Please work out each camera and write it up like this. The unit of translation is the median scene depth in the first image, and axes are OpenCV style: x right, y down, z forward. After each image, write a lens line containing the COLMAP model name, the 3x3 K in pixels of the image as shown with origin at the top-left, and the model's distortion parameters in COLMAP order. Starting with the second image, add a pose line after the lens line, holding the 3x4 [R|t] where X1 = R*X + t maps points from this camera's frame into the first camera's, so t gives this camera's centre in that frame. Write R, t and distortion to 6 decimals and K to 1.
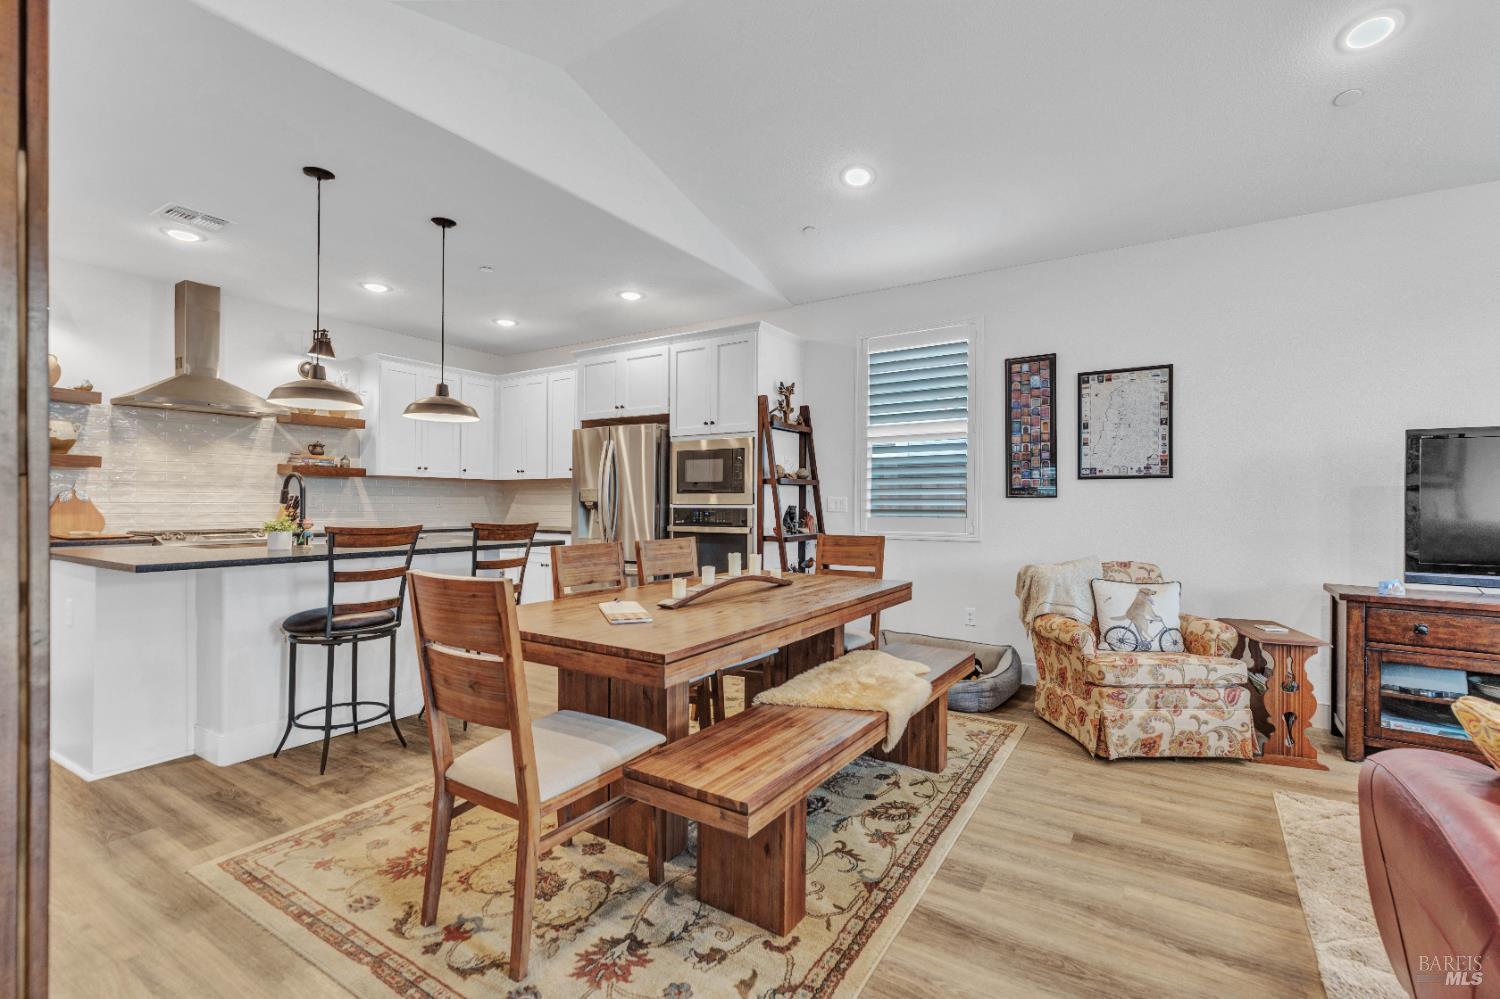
lens RADIAL K [[694.1, 0, 750.0], [0, 694.1, 499.5], [0, 0, 1]] dist [0.022496, -0.000110]
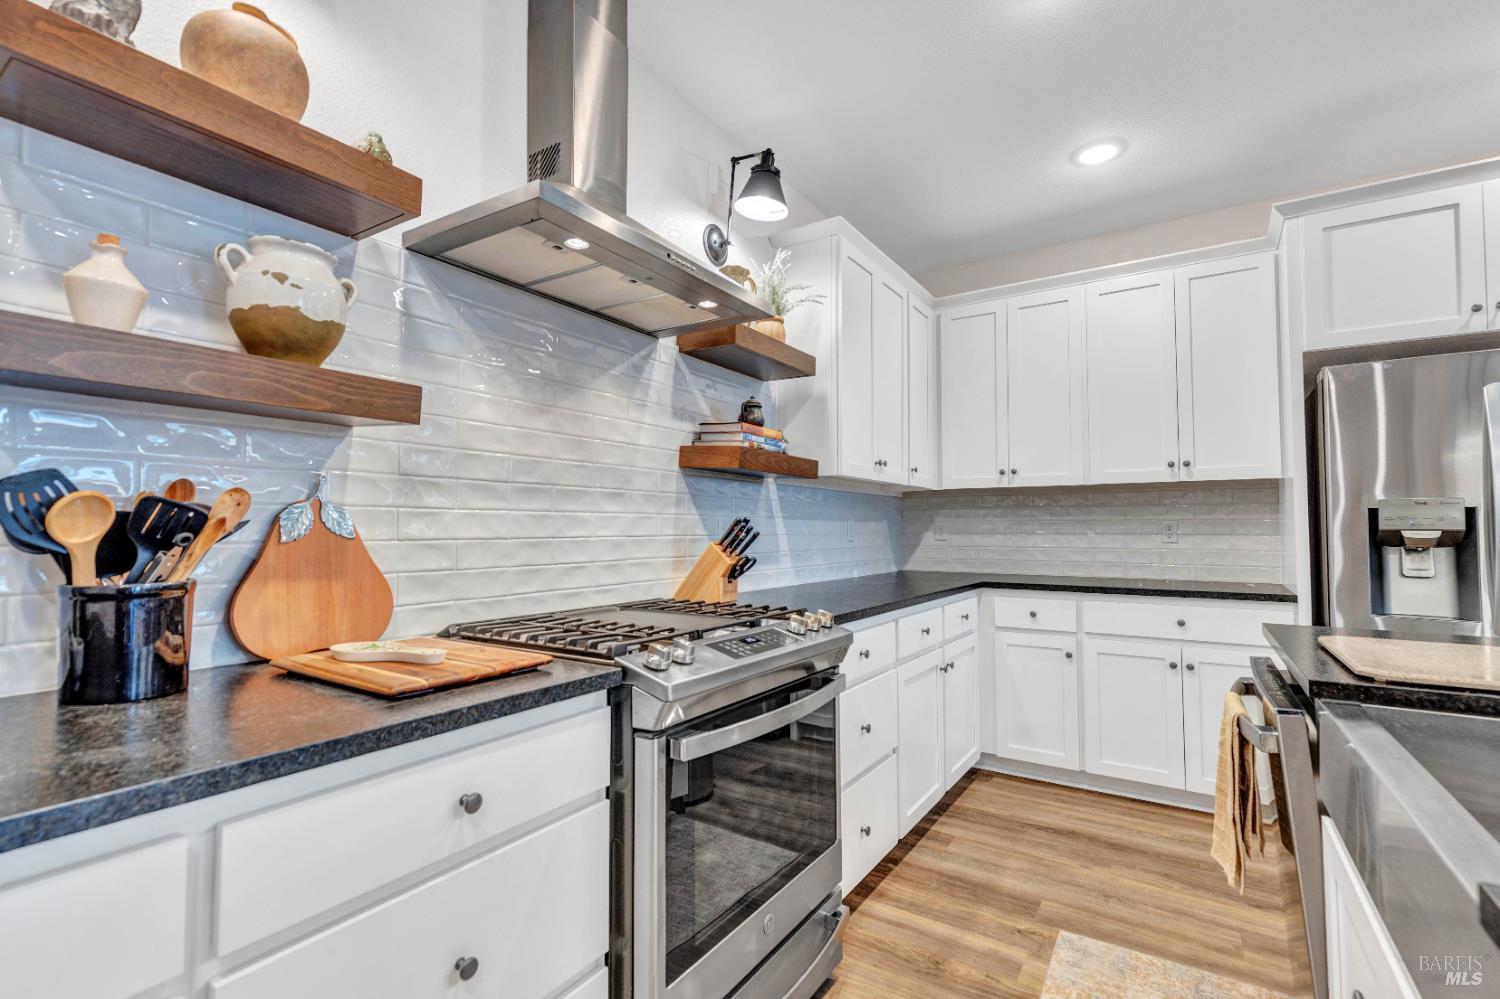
lens RADIAL K [[694.1, 0, 750.0], [0, 694.1, 499.5], [0, 0, 1]] dist [0.022496, -0.000110]
pose [[0.999656, -0.005050, -0.025754, -0.640952], [0.004135, 0.999363, -0.035448, -0.001887], [0.025916, 0.035329, 0.999040, 0.592256]]
